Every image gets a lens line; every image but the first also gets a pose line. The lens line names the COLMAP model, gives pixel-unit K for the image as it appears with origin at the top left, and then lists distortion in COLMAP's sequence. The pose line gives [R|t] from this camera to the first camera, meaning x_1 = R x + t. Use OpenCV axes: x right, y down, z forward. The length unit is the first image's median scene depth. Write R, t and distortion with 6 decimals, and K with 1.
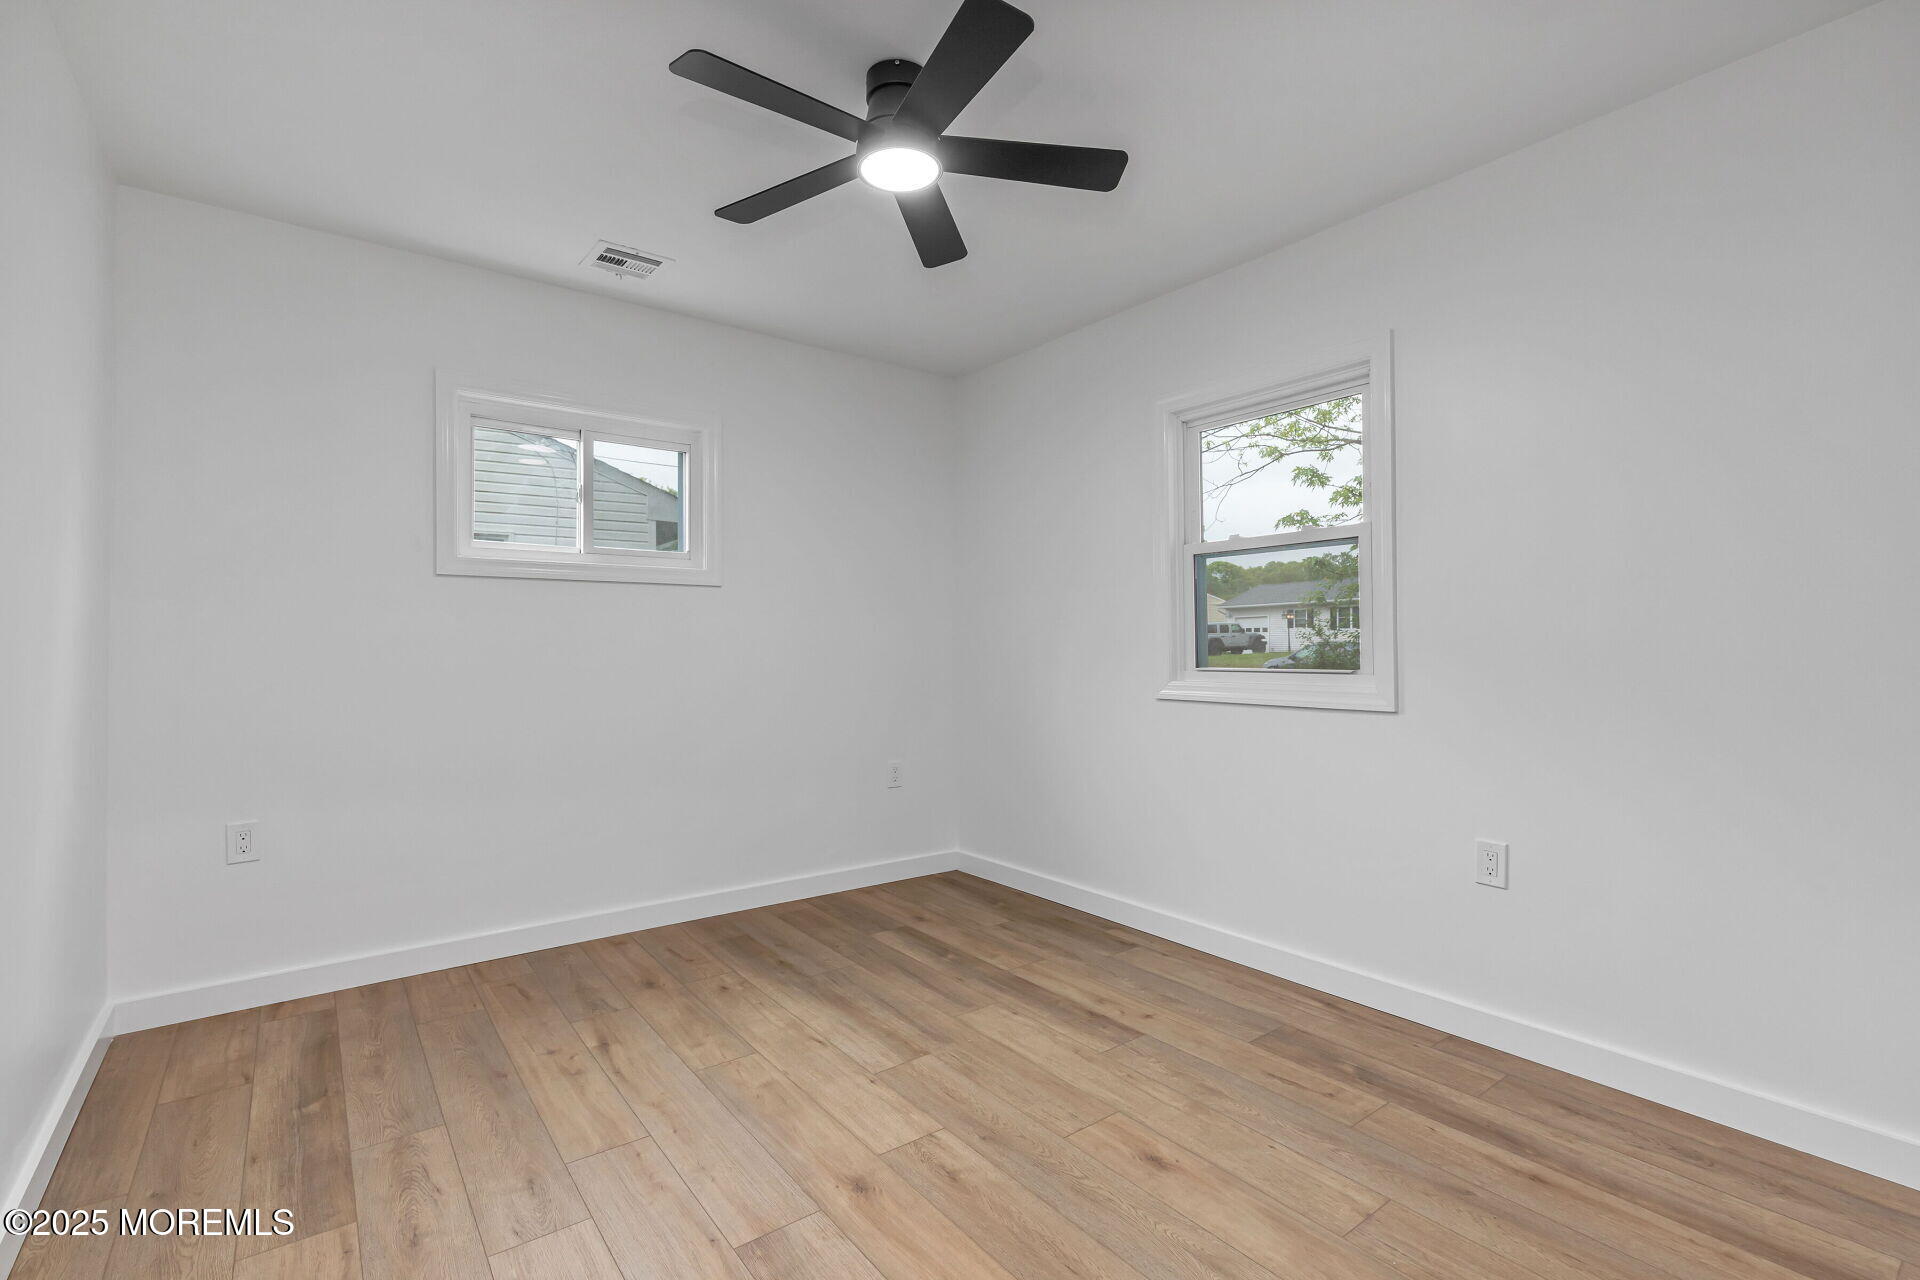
lens RADIAL K [[871.3, 0, 968.6], [0, 871.3, 646.8], [0, 0, 1]] dist [-0.000994, -0.000576]
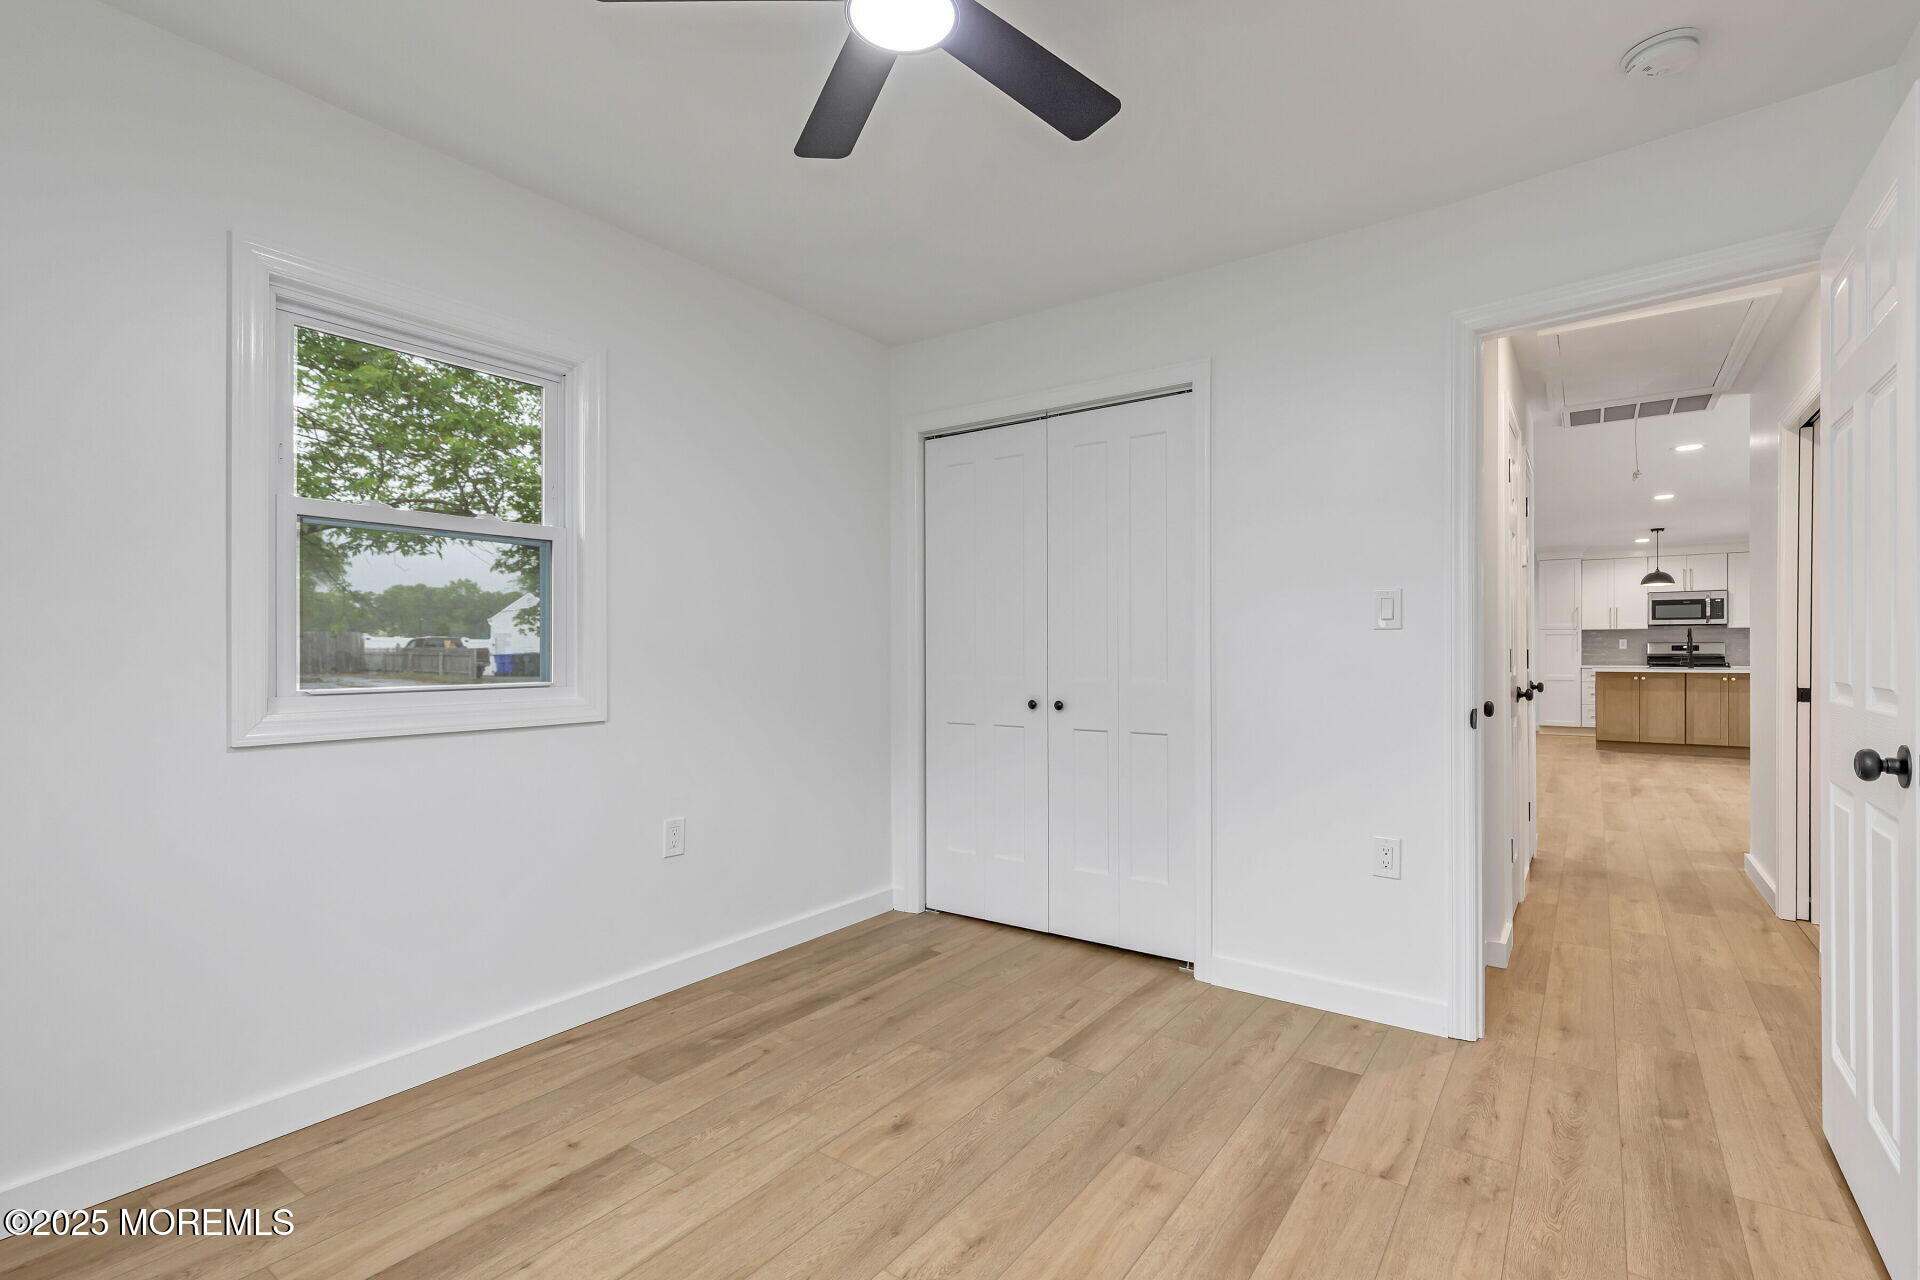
lens RADIAL K [[871.3, 0, 968.6], [0, 871.3, 646.8], [0, 0, 1]] dist [-0.000994, -0.000576]
pose [[-0.289016, 0.009262, 0.957280, -0.706059], [0.004217, 0.999956, -0.008402, -0.000474], [-0.957315, 0.001608, -0.289042, 1.011932]]
